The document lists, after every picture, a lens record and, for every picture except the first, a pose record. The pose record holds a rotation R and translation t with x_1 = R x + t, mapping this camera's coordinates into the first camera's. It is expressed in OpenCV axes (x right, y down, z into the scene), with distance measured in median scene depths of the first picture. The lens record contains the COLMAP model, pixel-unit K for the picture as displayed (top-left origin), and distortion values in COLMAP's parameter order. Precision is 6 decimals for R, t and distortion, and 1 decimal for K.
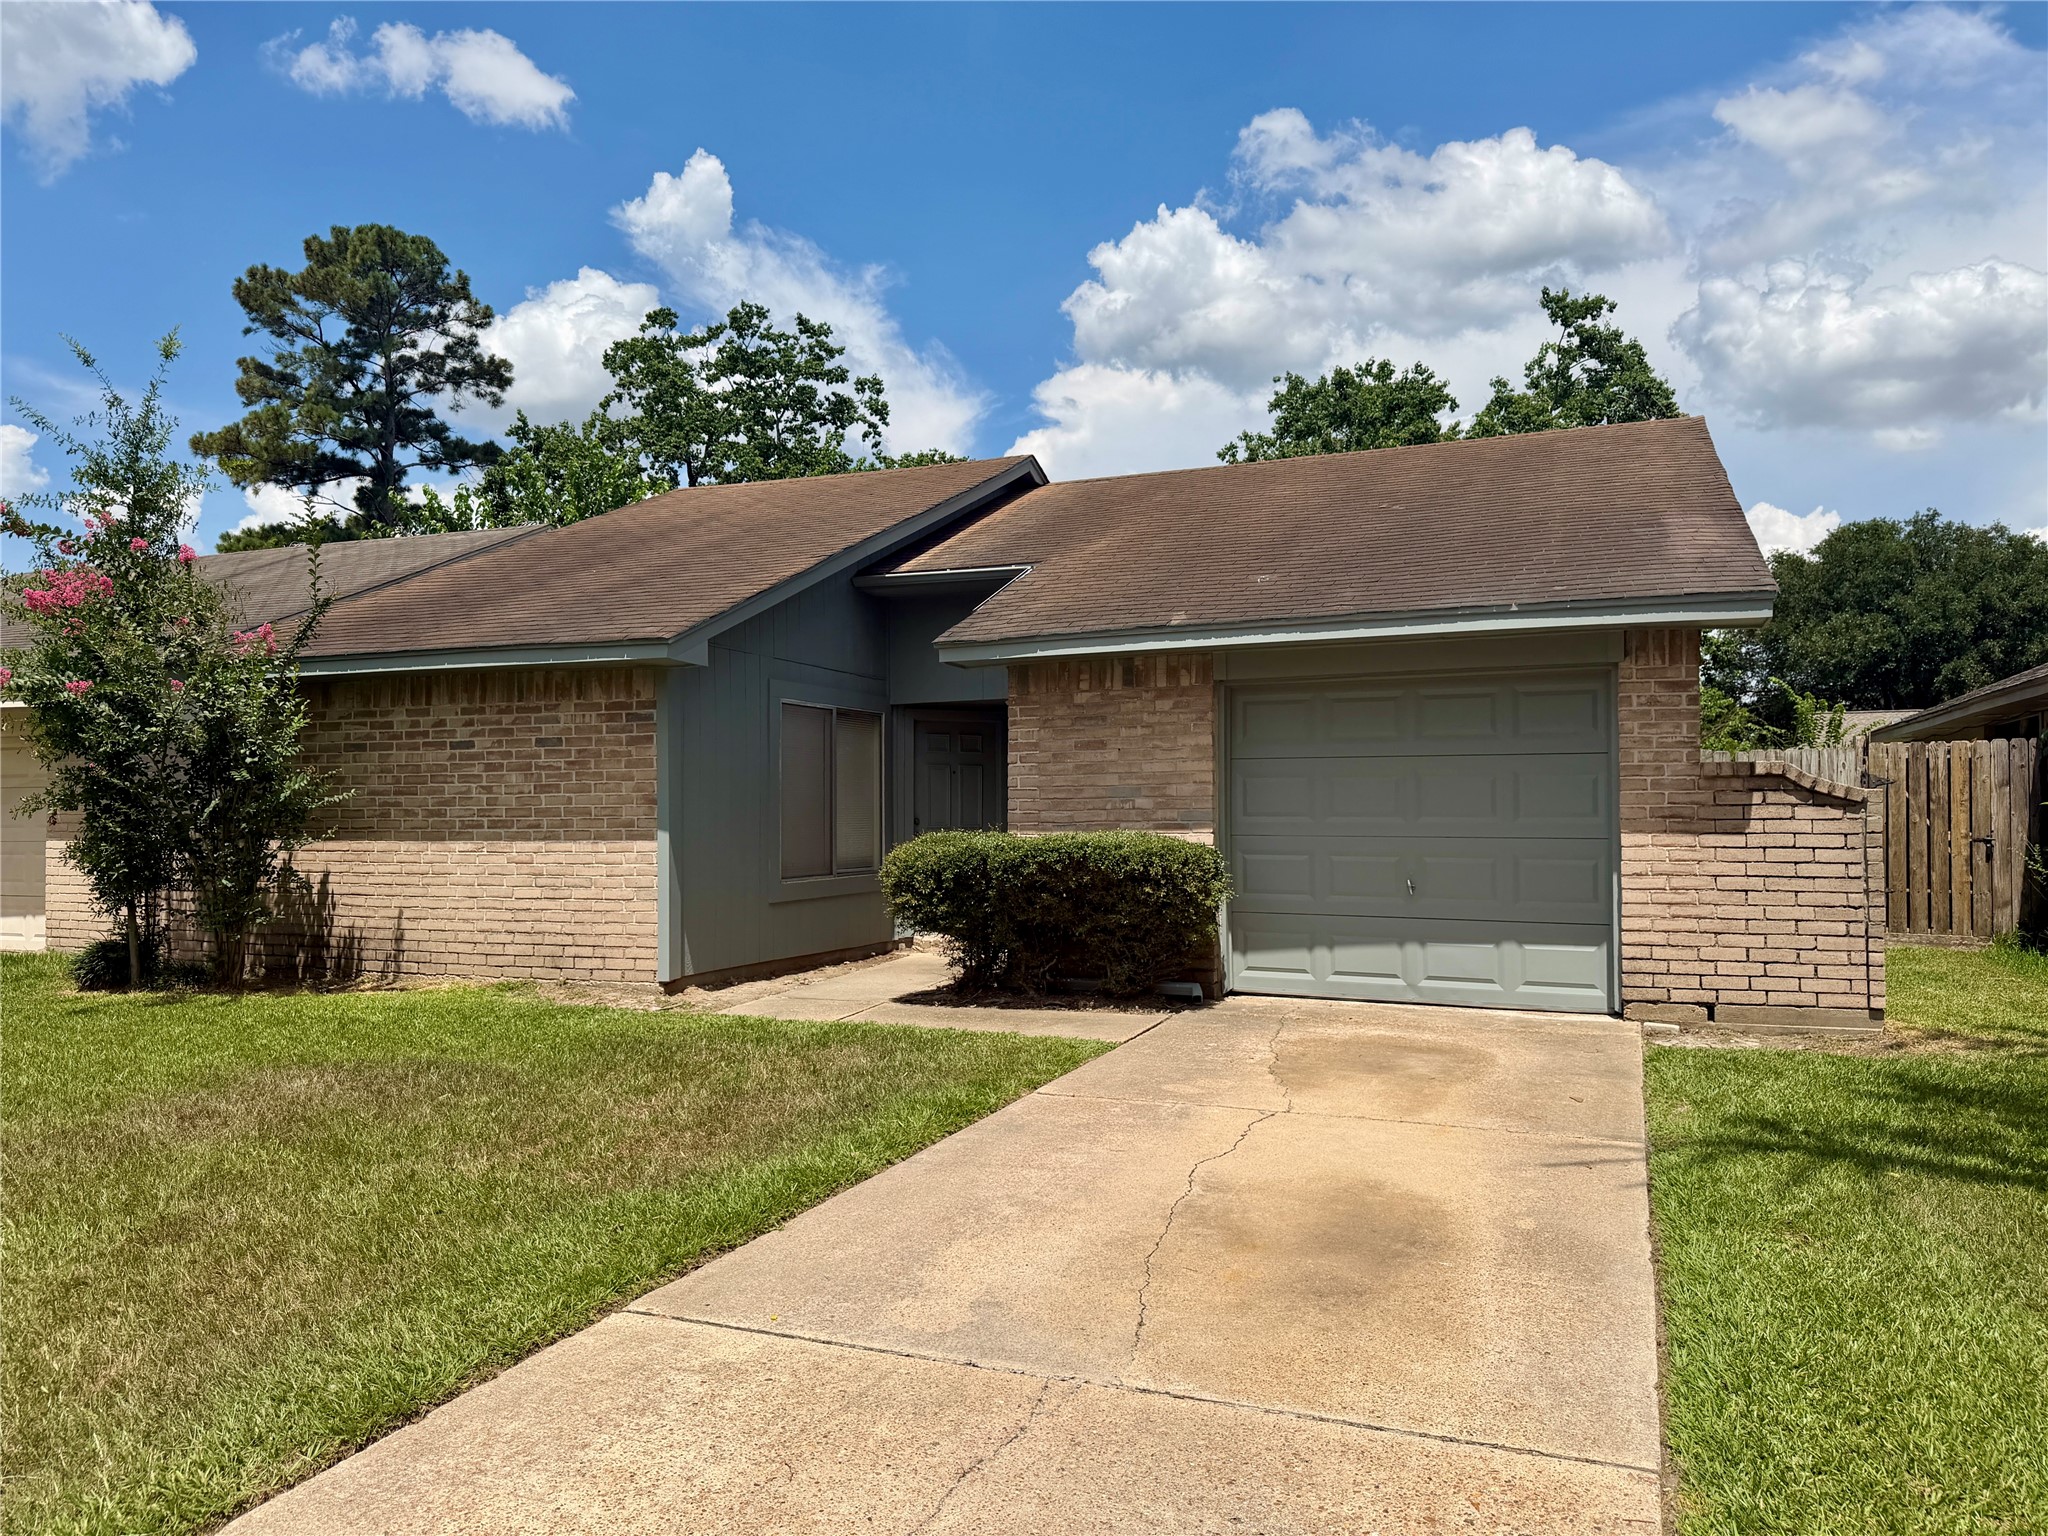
lens RADIAL K [[1438.4, 0, 1024.0], [0, 1438.4, 768.0], [0, 0, 1]] dist [0.082636, -0.119370]
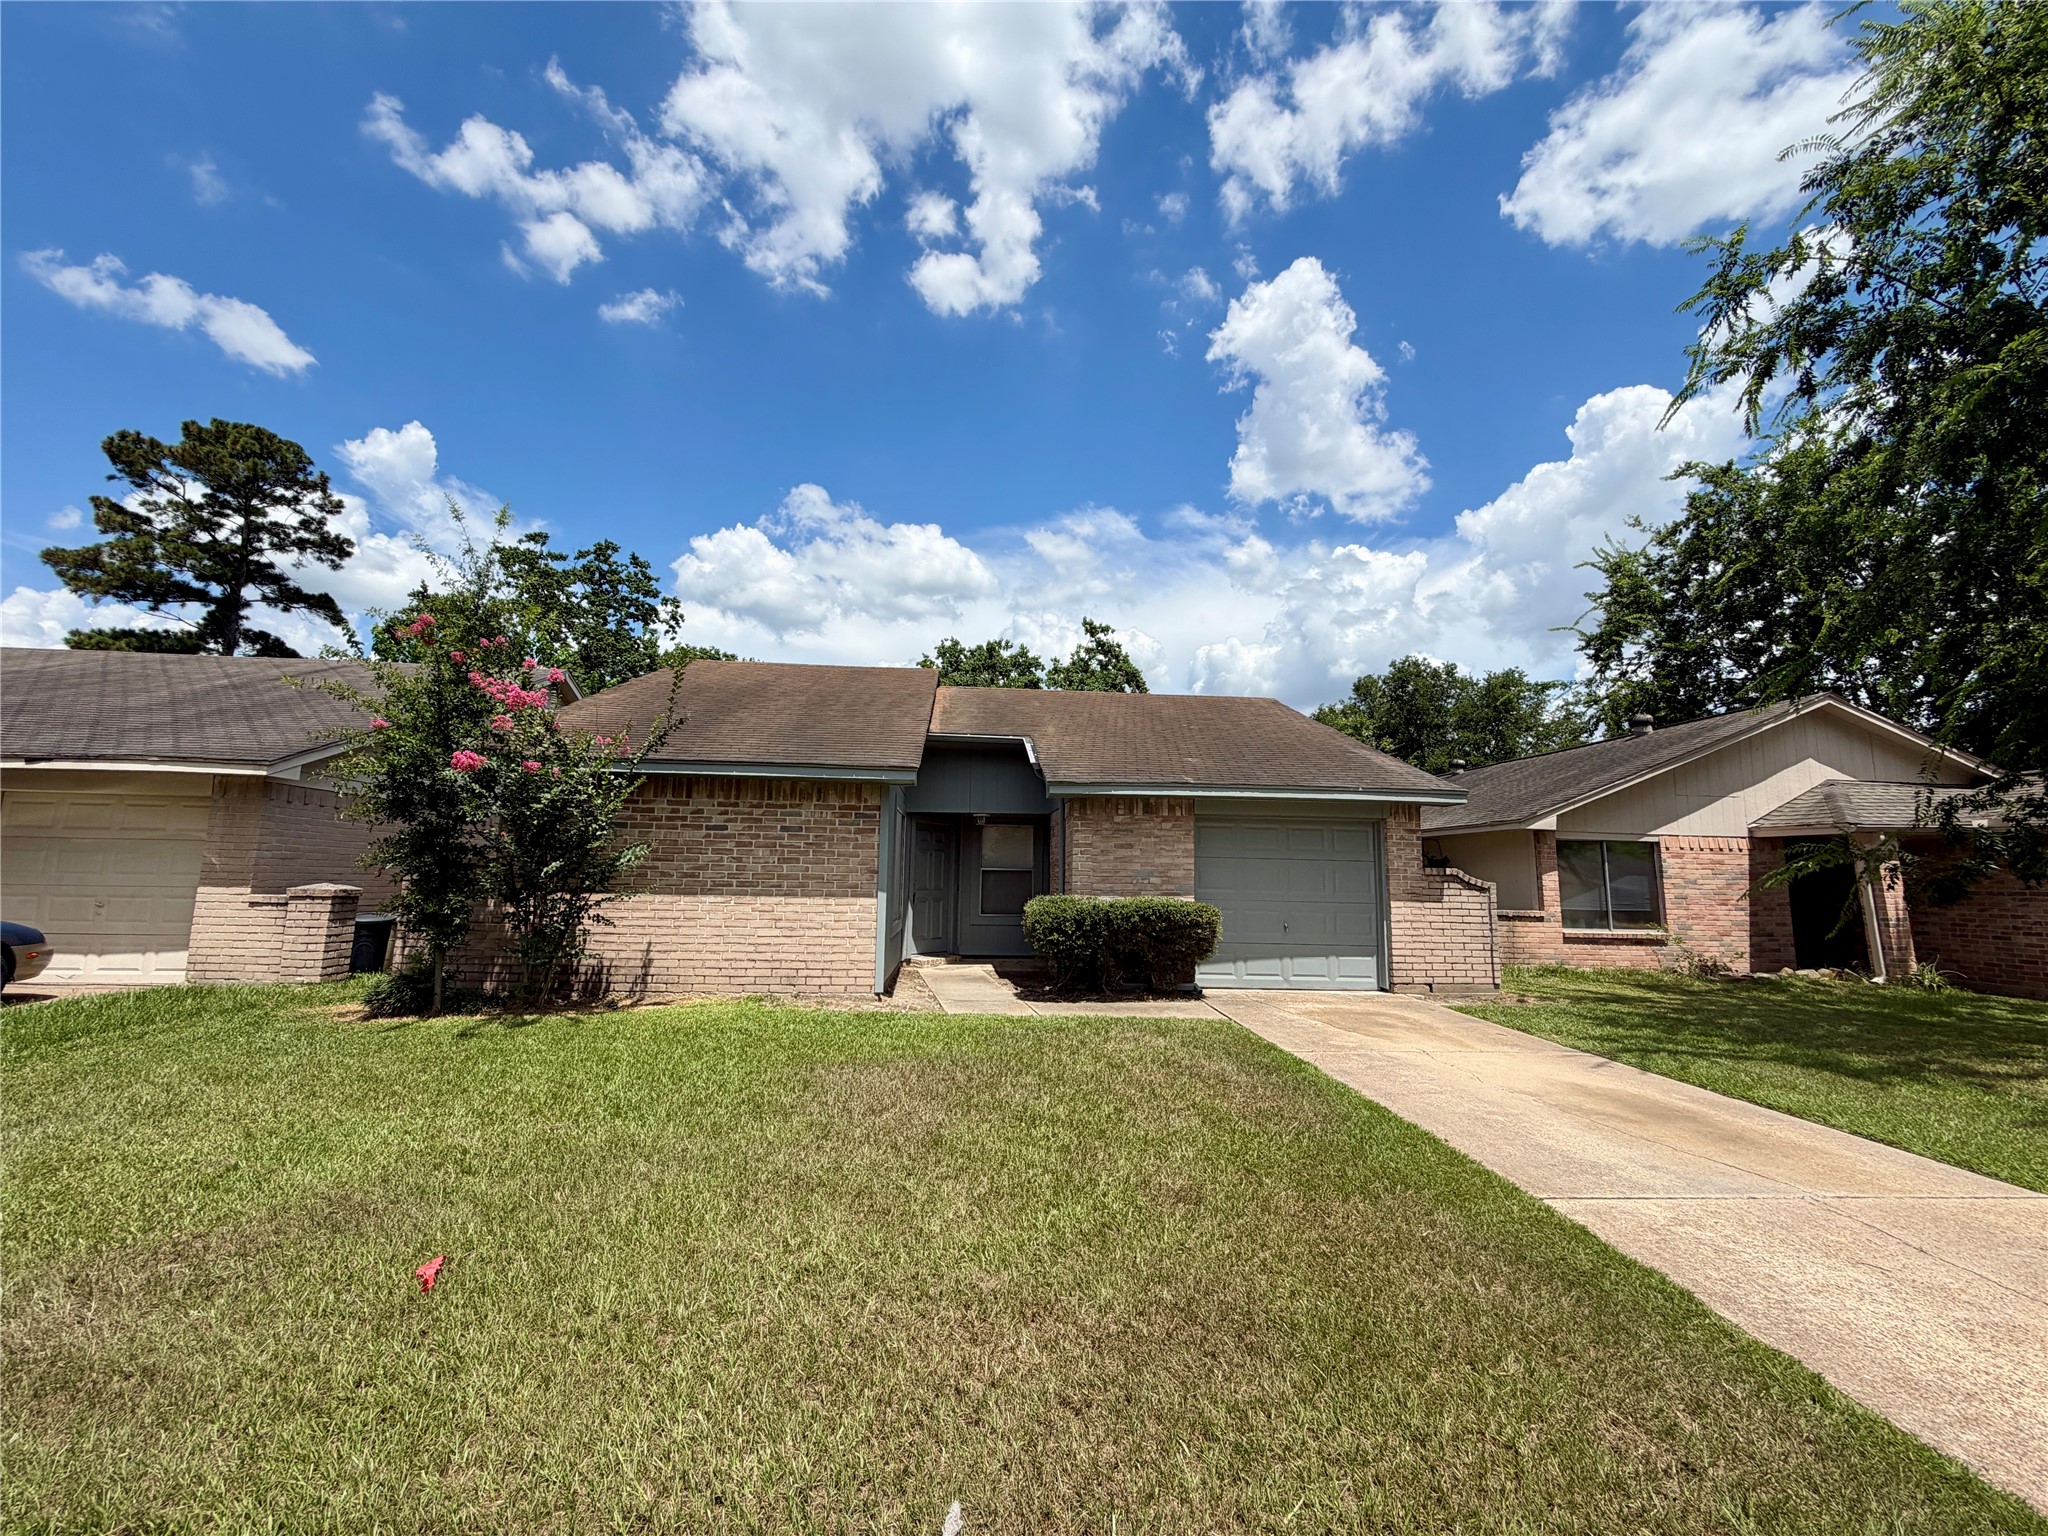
lens RADIAL K [[815.4, 0, 1024.0], [0, 815.4, 768.0], [0, 0, 1]] dist [-0.002168, 0.002910]
pose [[0.897016, 0.081672, 0.434387, -0.457783], [-0.037380, 0.993277, -0.109562, 0.002426], [-0.440415, 0.082041, 0.894038, 0.139927]]
